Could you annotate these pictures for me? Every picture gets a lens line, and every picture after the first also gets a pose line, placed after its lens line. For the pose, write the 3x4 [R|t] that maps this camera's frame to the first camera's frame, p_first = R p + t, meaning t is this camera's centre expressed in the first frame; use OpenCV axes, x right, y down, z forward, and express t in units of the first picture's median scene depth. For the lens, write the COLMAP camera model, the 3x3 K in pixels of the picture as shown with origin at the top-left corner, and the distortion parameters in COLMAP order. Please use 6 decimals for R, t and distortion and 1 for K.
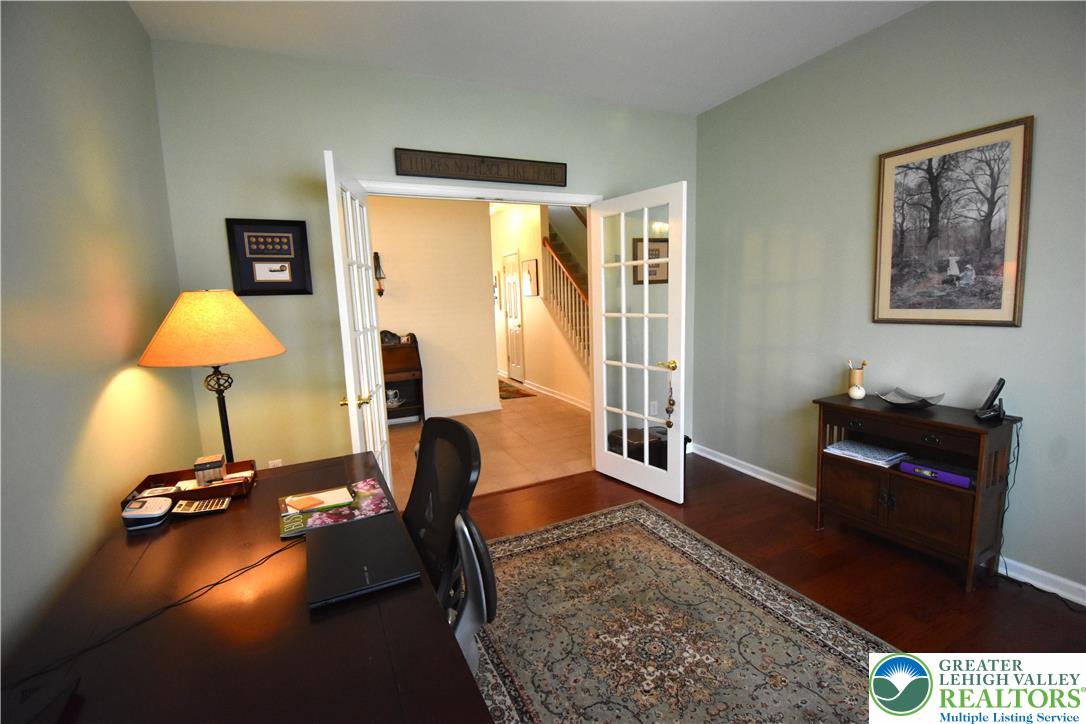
lens RADIAL K [[478.5, 0, 547.1], [0, 478.5, 365.4], [0, 0, 1]] dist [0.021688, -0.026755]
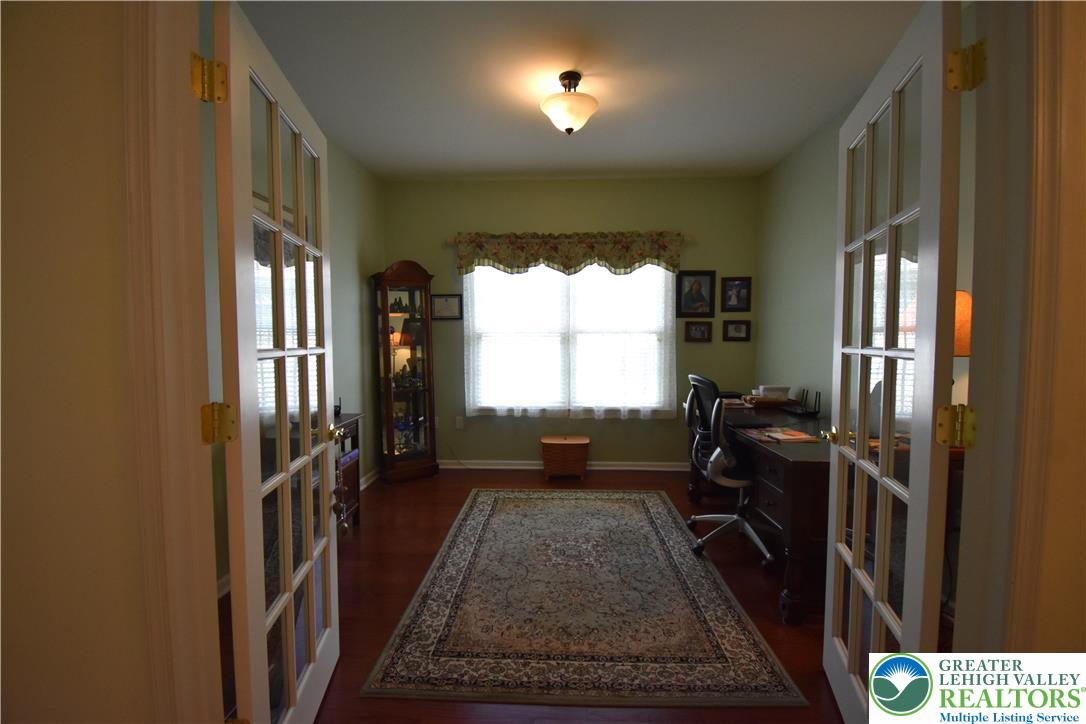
lens RADIAL K [[478.5, 0, 547.1], [0, 478.5, 365.4], [0, 0, 1]] dist [0.021688, -0.026755]
pose [[-0.888562, 0.009712, 0.458654, -0.320262], [0.096675, 0.981289, 0.166513, -0.197989], [-0.448454, 0.192298, -0.872875, 1.770627]]
